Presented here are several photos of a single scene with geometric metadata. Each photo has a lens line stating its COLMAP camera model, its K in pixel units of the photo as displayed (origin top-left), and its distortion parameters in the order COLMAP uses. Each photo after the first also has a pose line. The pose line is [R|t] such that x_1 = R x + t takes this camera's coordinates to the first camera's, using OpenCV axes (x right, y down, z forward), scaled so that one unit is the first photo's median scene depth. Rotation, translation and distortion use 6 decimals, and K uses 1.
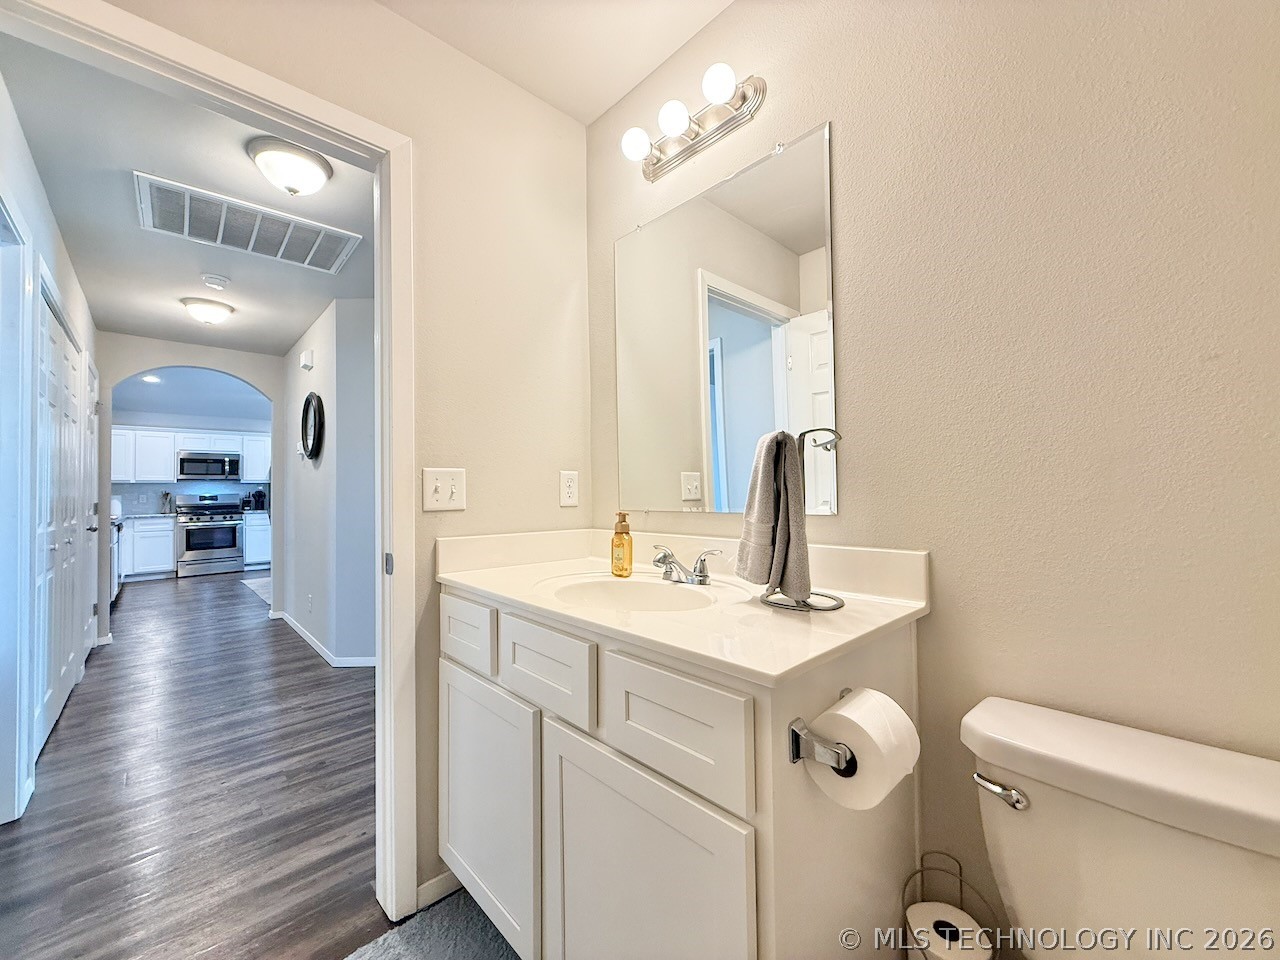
lens RADIAL K [[505.3, 0, 640.0], [0, 505.3, 480.0], [0, 0, 1]] dist [-0.002498, 0.006261]
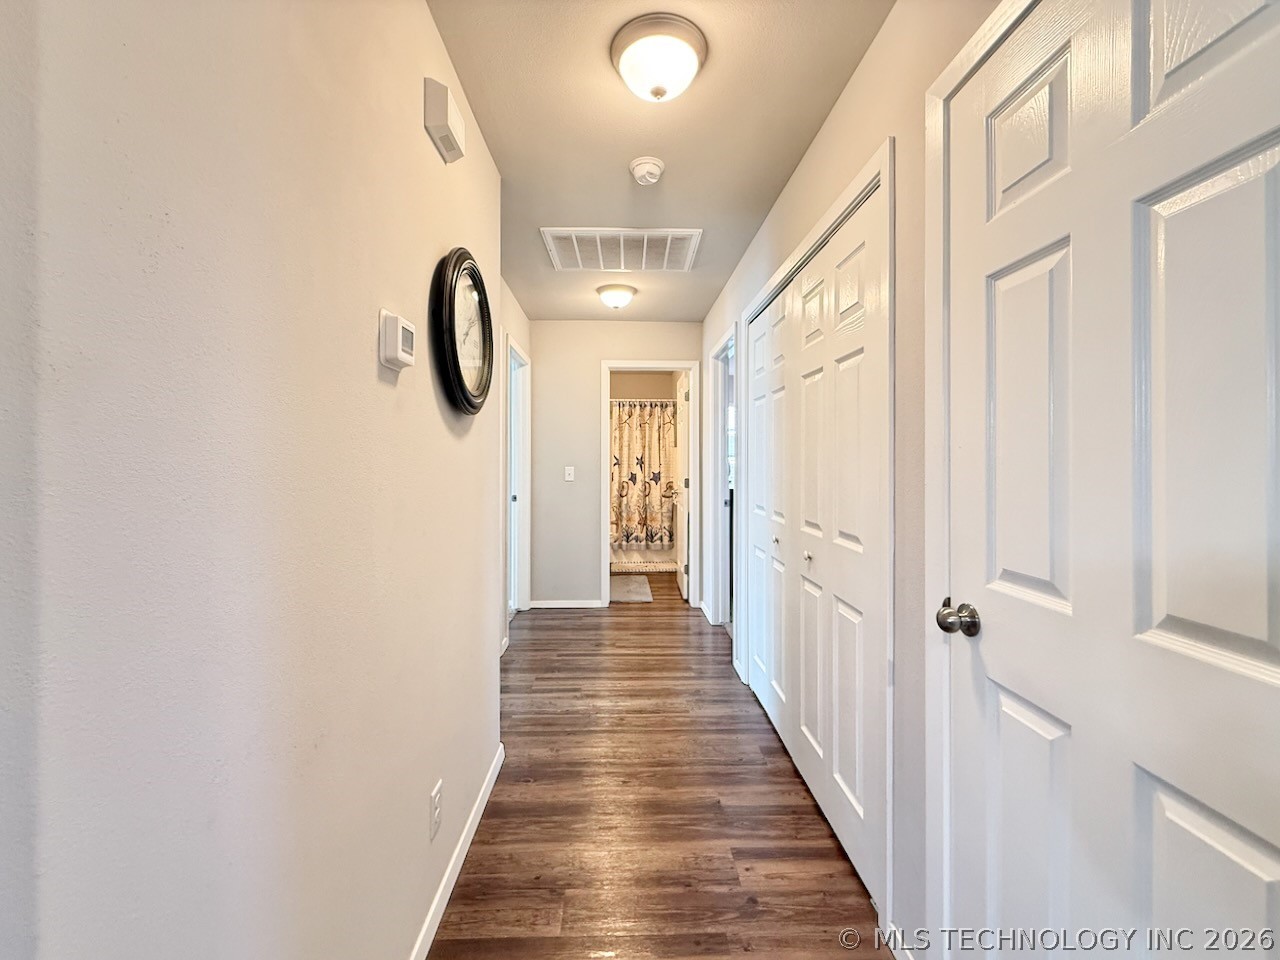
lens RADIAL K [[510.7, 0, 636.1], [0, 510.7, 476.5], [0, 0, 1]] dist [0.002260, 0.000030]
pose [[-0.749778, 0.006888, 0.661654, -1.443046], [-0.002859, 0.999903, -0.013649, 0.038677], [-0.661683, -0.012126, -0.749685, 1.716587]]
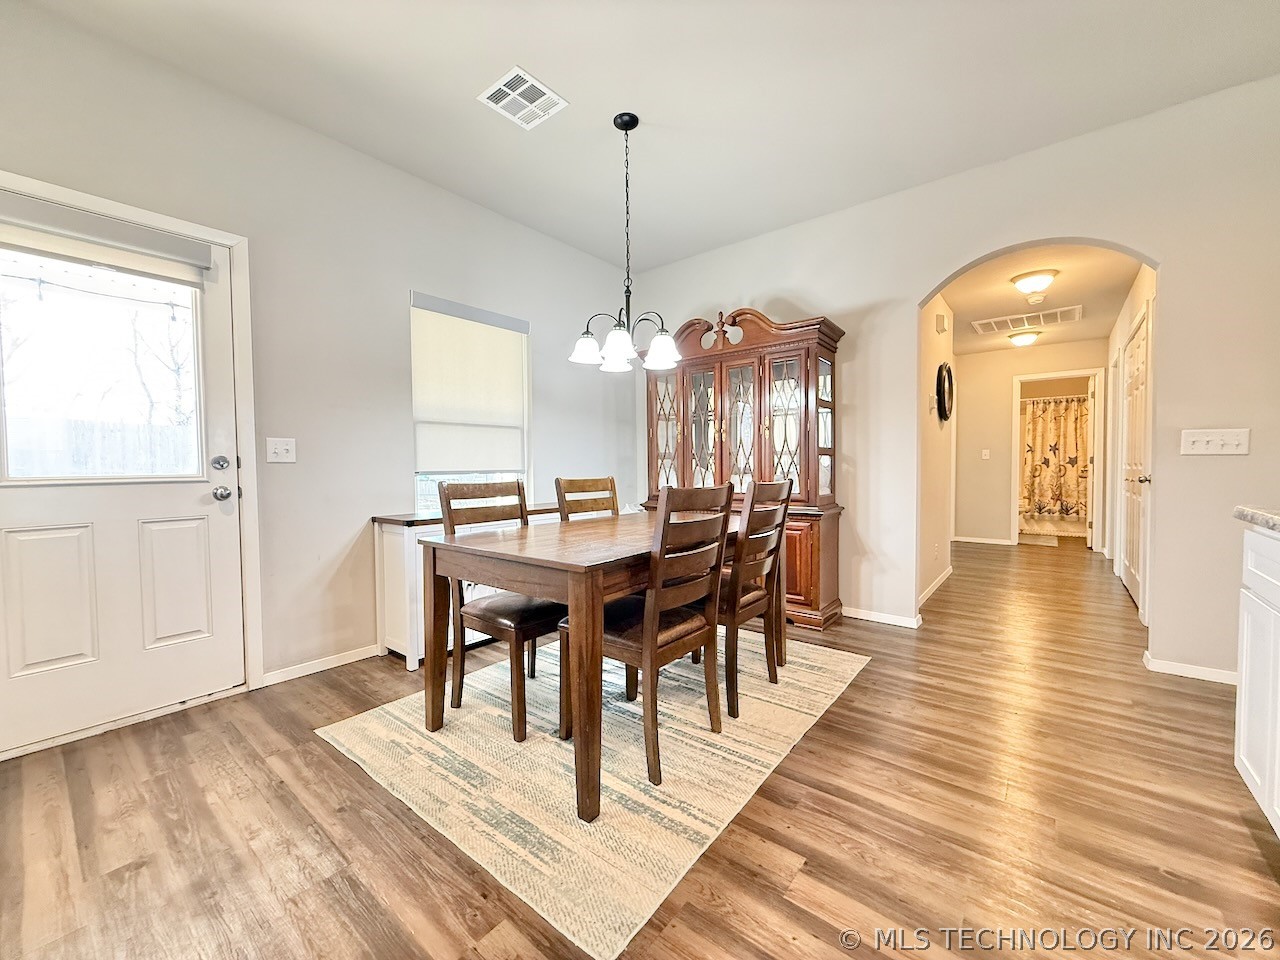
lens RADIAL K [[510.7, 0, 636.1], [0, 510.7, 476.5], [0, 0, 1]] dist [0.002260, 0.000030]
pose [[-0.130656, 0.008489, 0.991391, -2.369184], [-0.023900, 0.999646, -0.011709, 0.175539], [-0.991140, -0.025225, -0.130406, 2.571102]]
